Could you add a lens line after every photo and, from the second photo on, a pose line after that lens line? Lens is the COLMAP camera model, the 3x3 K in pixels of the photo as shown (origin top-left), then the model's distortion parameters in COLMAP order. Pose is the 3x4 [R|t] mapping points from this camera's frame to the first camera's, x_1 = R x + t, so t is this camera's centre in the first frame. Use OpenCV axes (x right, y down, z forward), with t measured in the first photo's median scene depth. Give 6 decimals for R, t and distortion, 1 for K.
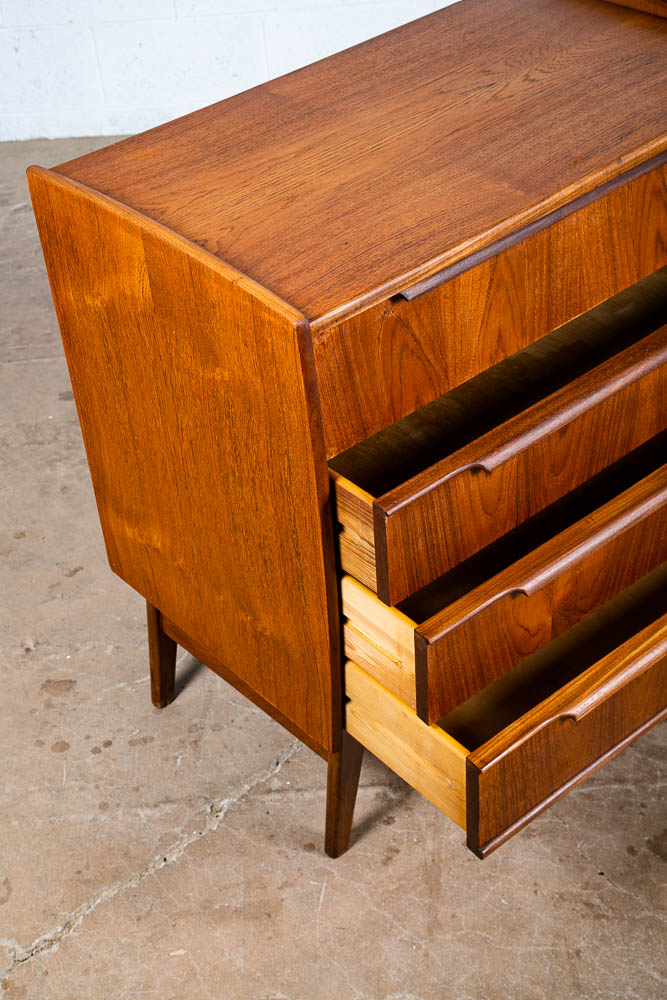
lens RADIAL K [[1437.7, 0, 325.9], [0, 1437.7, 504.8], [0, 0, 1]] dist [0.163856, 0.000000]
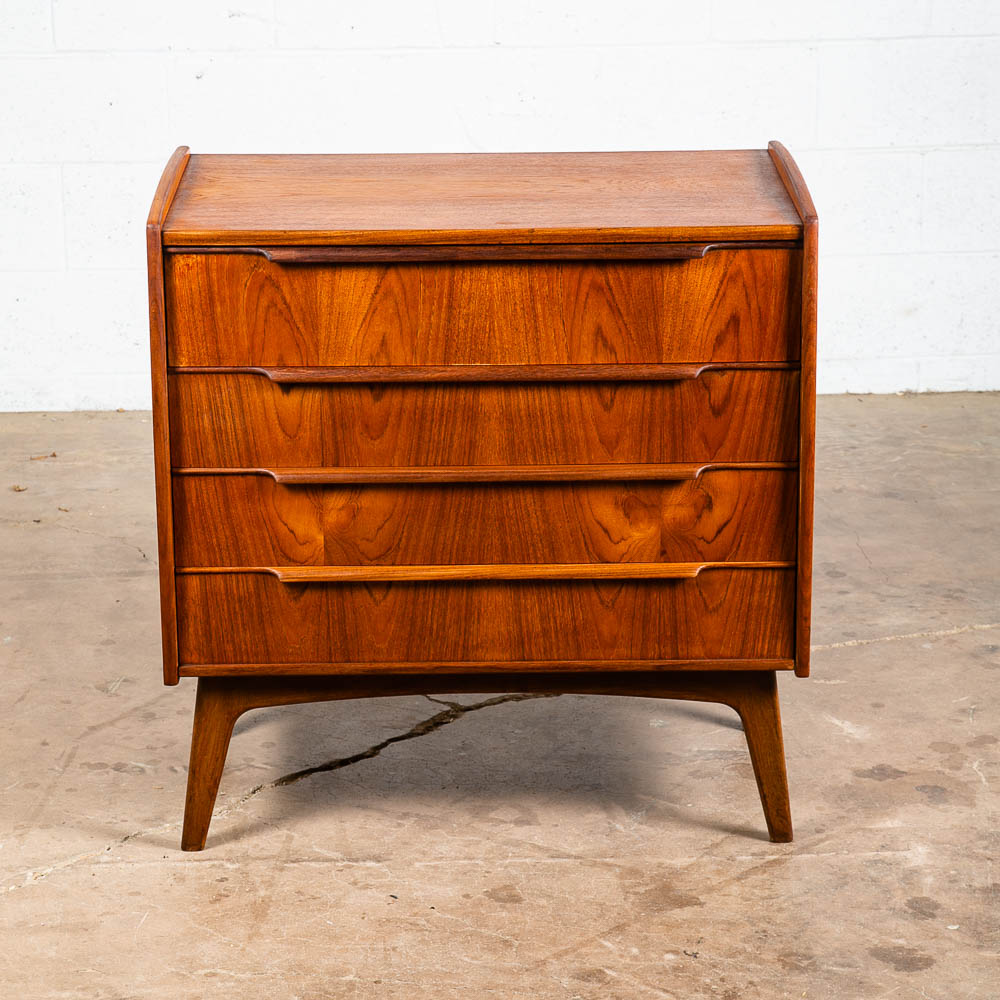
lens RADIAL K [[3138.9, 0, 494.0], [0, 3138.9, 460.7], [0, 0, 1]] dist [0.343268, 0.000000]
pose [[0.997975, 0.051433, 0.037414, 0.132813], [-0.033492, 0.925063, -0.378334, 0.762126], [-0.054069, 0.376315, 0.924913, -1.057285]]
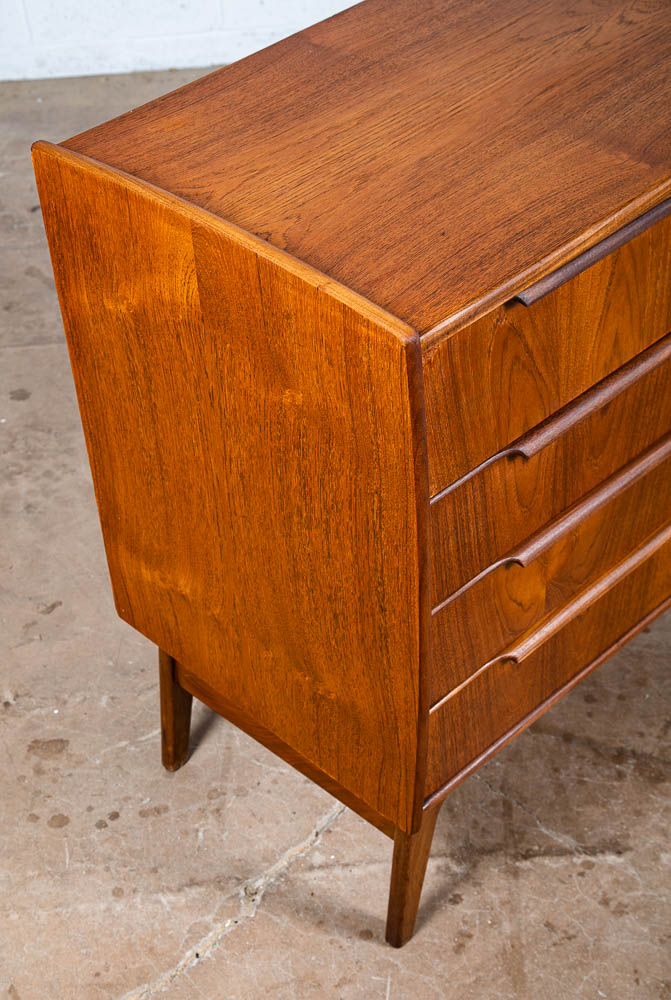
lens RADIAL K [[1571.0, 0, 307.8], [0, 1571.0, 542.0], [0, 0, 1]] dist [0.168063, 0.000000]
pose [[0.998253, -0.027357, 0.052362, -0.089444], [0.025046, 0.998705, 0.044293, -0.037844], [-0.053506, -0.042904, 0.997645, 0.079559]]
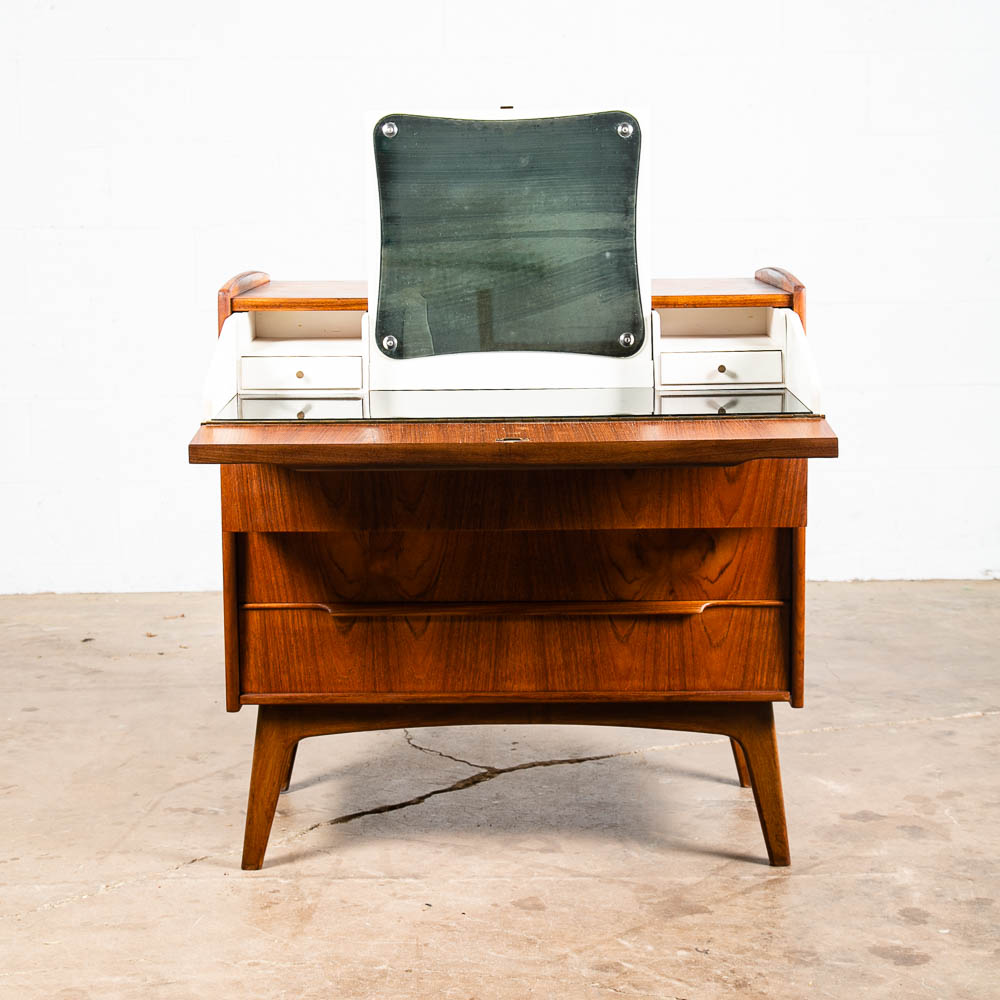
lens RADIAL K [[2037.4, 0, 504.8], [0, 2037.4, 422.5], [0, 0, 1]] dist [0.129193, 0.000000]
pose [[0.998285, 0.058041, 0.007672, 0.183348], [-0.044868, 0.842644, -0.536599, 0.741174], [-0.037610, 0.535334, 0.843803, -0.453286]]
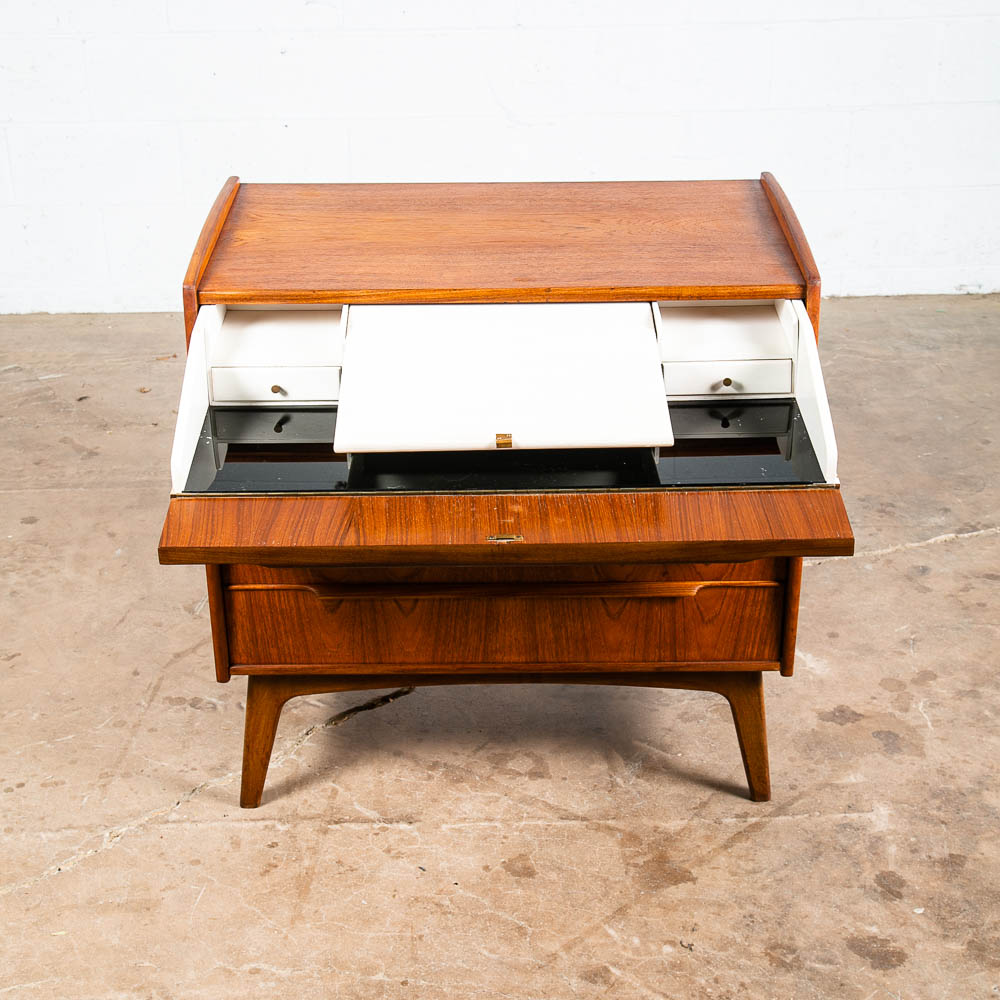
lens RADIAL K [[1822.9, 0, 500.5], [0, 1822.9, 493.4], [0, 0, 1]] dist [0.099378, 0.000000]
pose [[0.998224, 0.047823, 0.035525, 0.156179], [-0.038839, 0.974584, -0.220632, 0.264306], [-0.045174, 0.218860, 0.974710, -0.412450]]
